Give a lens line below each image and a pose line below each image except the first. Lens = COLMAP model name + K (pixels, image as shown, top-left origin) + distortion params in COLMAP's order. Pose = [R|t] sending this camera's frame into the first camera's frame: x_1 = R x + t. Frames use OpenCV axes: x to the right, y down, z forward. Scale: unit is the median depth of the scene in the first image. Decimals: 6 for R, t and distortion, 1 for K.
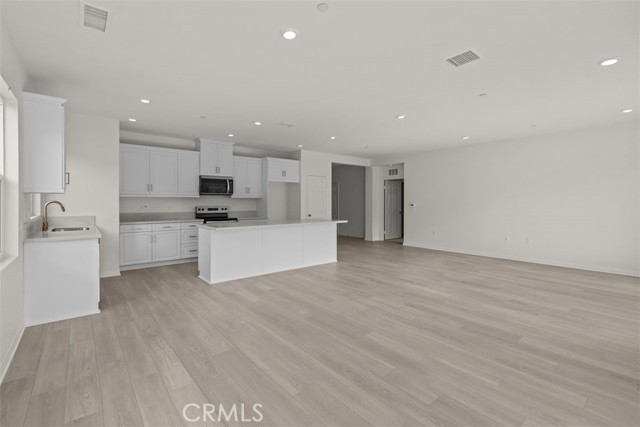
lens RADIAL K [[290.9, 0, 310.1], [0, 290.9, 200.9], [0, 0, 1]] dist [0.000223, -0.000283]
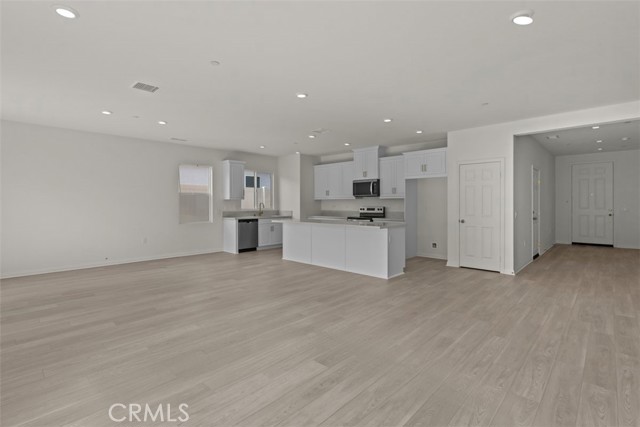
lens RADIAL K [[300.0, 0, 319.9], [0, 300.0, 211.6], [0, 0, 1]] dist [-0.006586, -0.000584]
pose [[0.136545, 0.027227, -0.990260, 0.793183], [0.007652, 0.999563, 0.028538, 0.003199], [0.990604, -0.011474, 0.136277, 0.658277]]
